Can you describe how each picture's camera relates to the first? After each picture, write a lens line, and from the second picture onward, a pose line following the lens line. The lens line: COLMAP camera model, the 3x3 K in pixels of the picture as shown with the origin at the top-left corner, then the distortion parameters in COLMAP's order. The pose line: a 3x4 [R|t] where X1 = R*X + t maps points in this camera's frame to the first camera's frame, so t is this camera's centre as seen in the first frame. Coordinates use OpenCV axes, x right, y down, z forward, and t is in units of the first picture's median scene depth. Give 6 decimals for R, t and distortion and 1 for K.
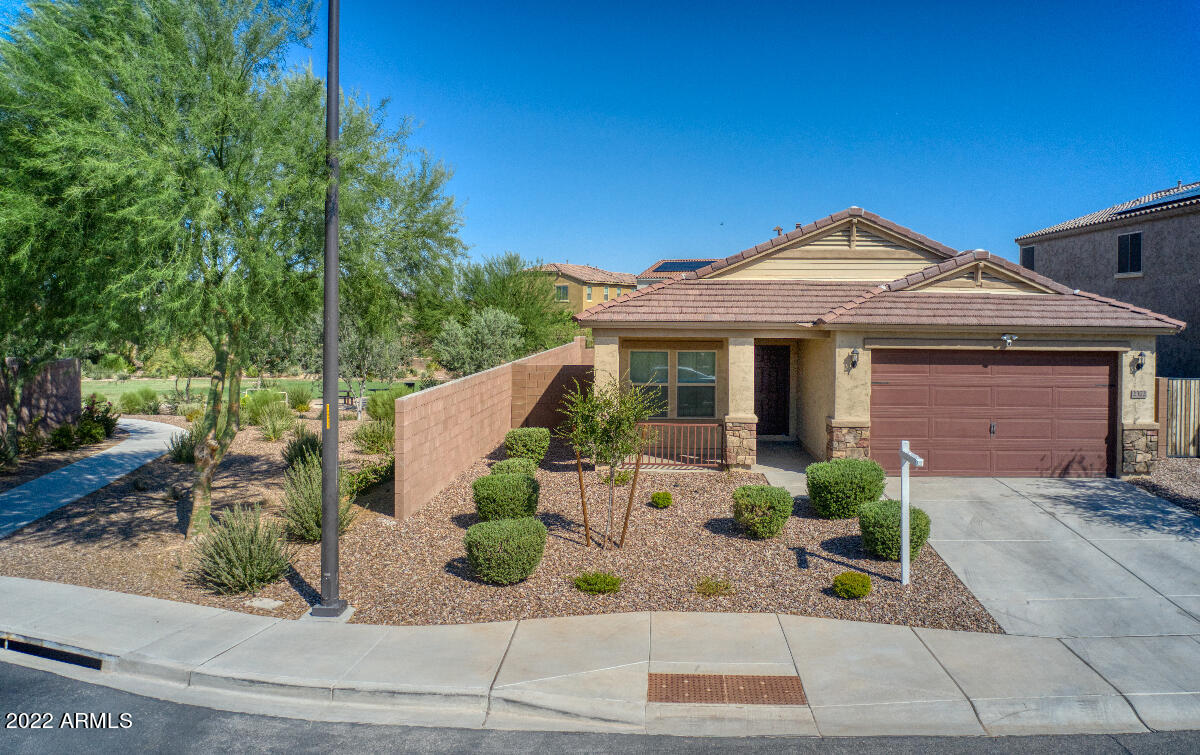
lens RADIAL K [[926.8, 0, 598.9], [0, 926.8, 306.8], [0, 0, 1]] dist [-0.083201, 0.001192]
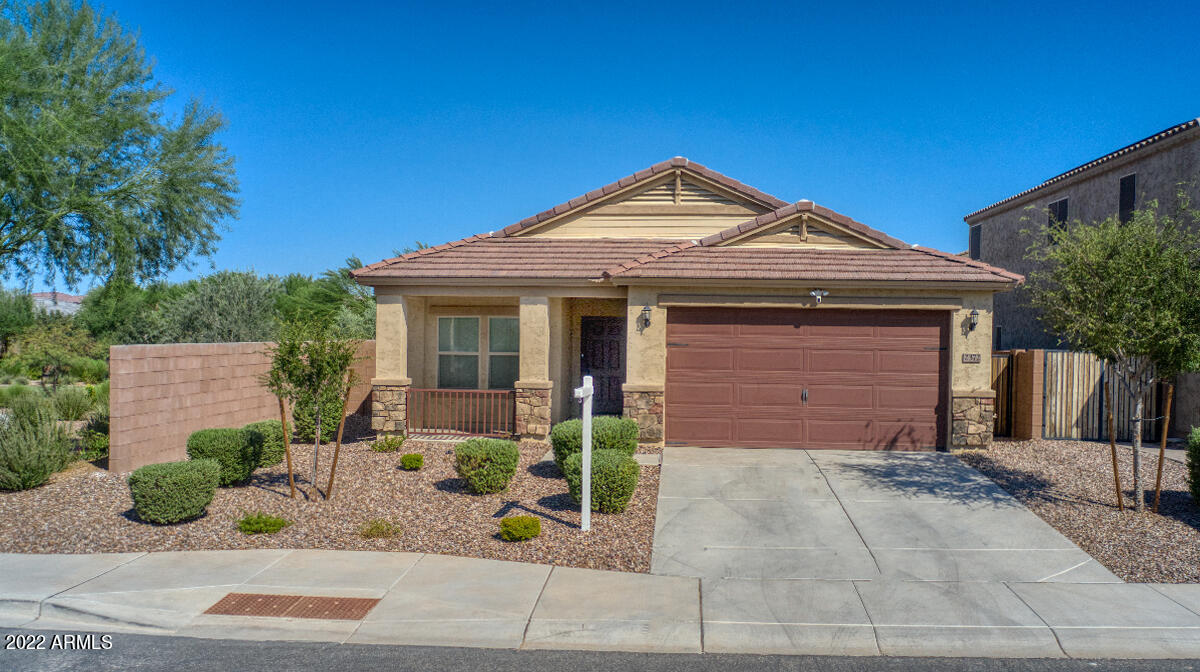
lens RADIAL K [[1052.5, 0, 600.0], [0, 1052.5, 336.0], [0, 0, 1]] dist [-0.050515, -0.017747]
pose [[0.999523, 0.001345, -0.030862, 0.261332], [-0.001108, 0.999970, 0.007723, 0.066987], [0.030871, -0.007685, 0.999494, -0.044132]]
